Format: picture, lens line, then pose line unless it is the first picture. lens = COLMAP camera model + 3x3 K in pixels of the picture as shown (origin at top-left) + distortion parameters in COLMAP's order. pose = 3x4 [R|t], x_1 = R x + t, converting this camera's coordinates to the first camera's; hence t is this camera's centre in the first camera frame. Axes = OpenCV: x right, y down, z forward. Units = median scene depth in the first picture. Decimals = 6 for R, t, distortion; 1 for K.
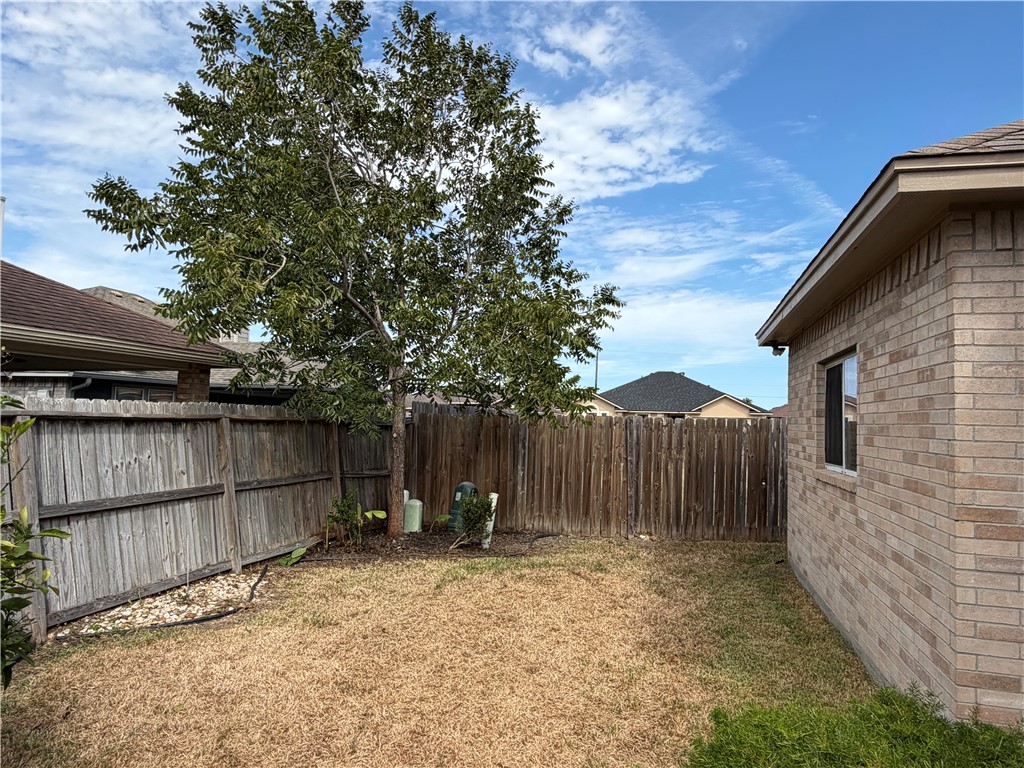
lens RADIAL K [[658.6, 0, 505.0], [0, 658.6, 391.0], [0, 0, 1]] dist [0.017887, -0.001641]
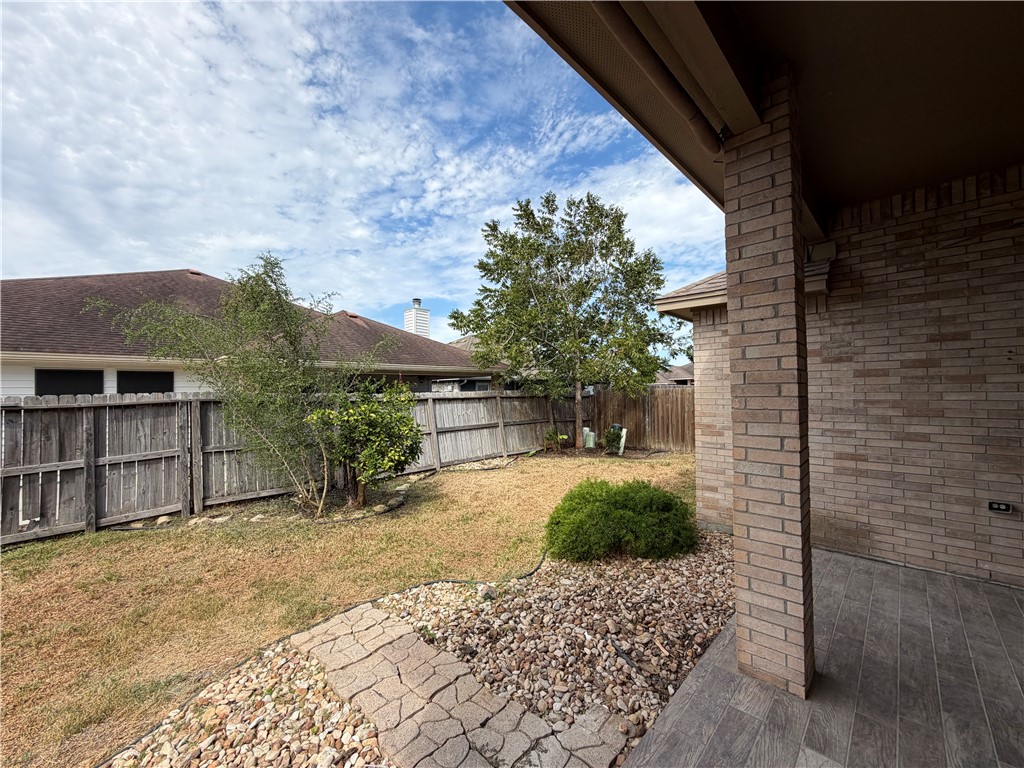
lens RADIAL K [[408.5, 0, 507.0], [0, 408.5, 385.0], [0, 0, 1]] dist [-0.001786, 0.000427]
pose [[0.874611, -0.045877, -0.482650, 0.377289], [0.058422, 0.998232, 0.010982, -0.019449], [0.481293, -0.037803, 0.875744, -0.365256]]
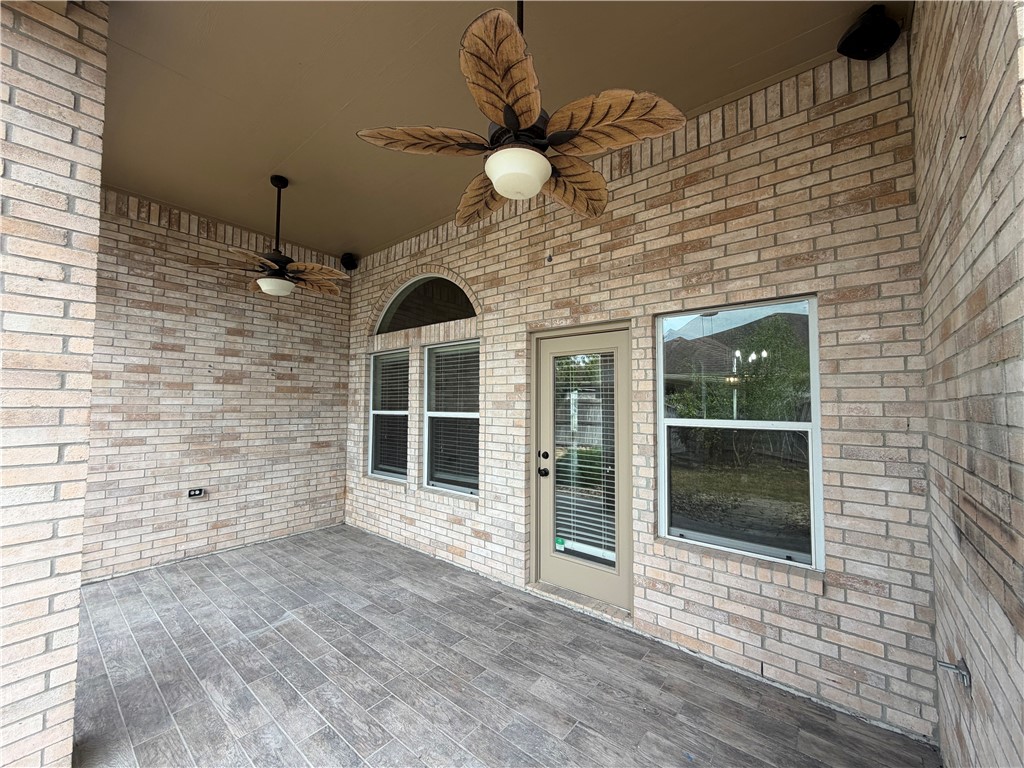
lens RADIAL K [[408.5, 0, 511.0], [0, 408.5, 385.2], [0, 0, 1]] dist [-0.001786, 0.000427]
pose [[0.410468, 0.018011, 0.911697, 0.295115], [-0.038197, 0.999267, -0.002544, -0.005141], [-0.911075, -0.033780, 0.410855, -0.311065]]
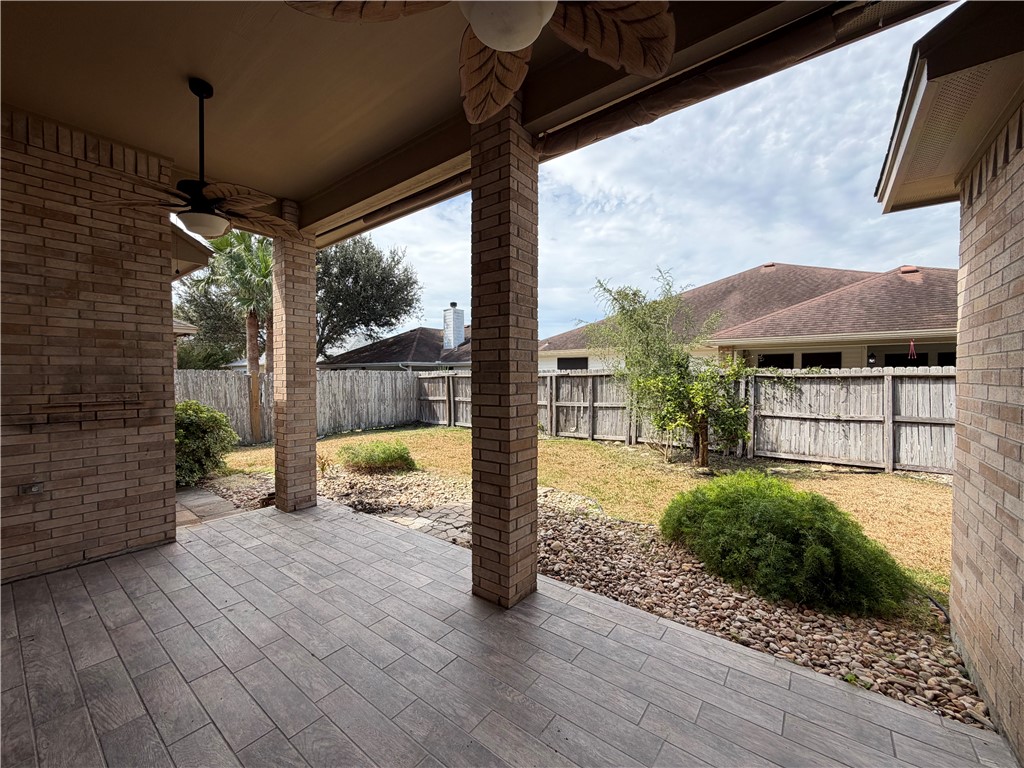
lens RADIAL K [[408.5, 0, 514.5], [0, 408.5, 379.2], [0, 0, 1]] dist [-0.001786, 0.000427]
pose [[-0.382448, -0.015714, -0.923843, 0.817287], [0.036148, 0.998835, -0.031954, 0.034811], [0.923269, -0.045616, -0.381435, 0.256146]]
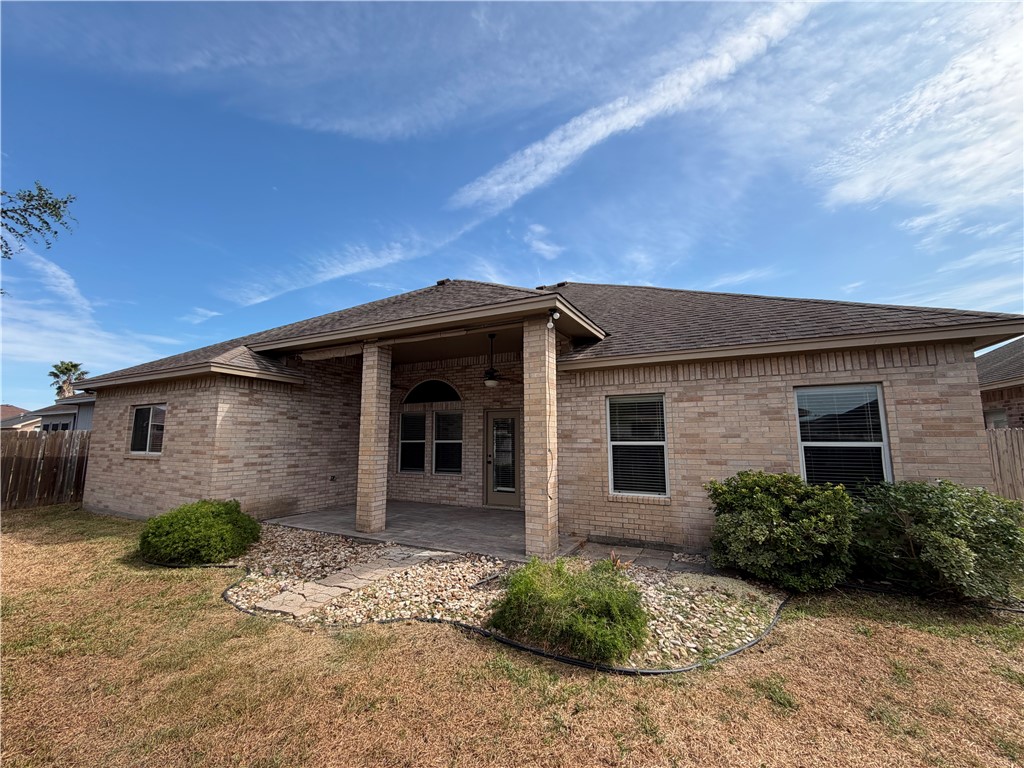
lens RADIAL K [[408.5, 0, 509.4], [0, 408.5, 384.3], [0, 0, 1]] dist [-0.001786, 0.000427]
pose [[0.212944, 0.102391, 0.971685, -0.558485], [-0.038260, 0.994605, -0.096422, -0.028872], [-0.976315, -0.016645, 0.215712, -0.497134]]
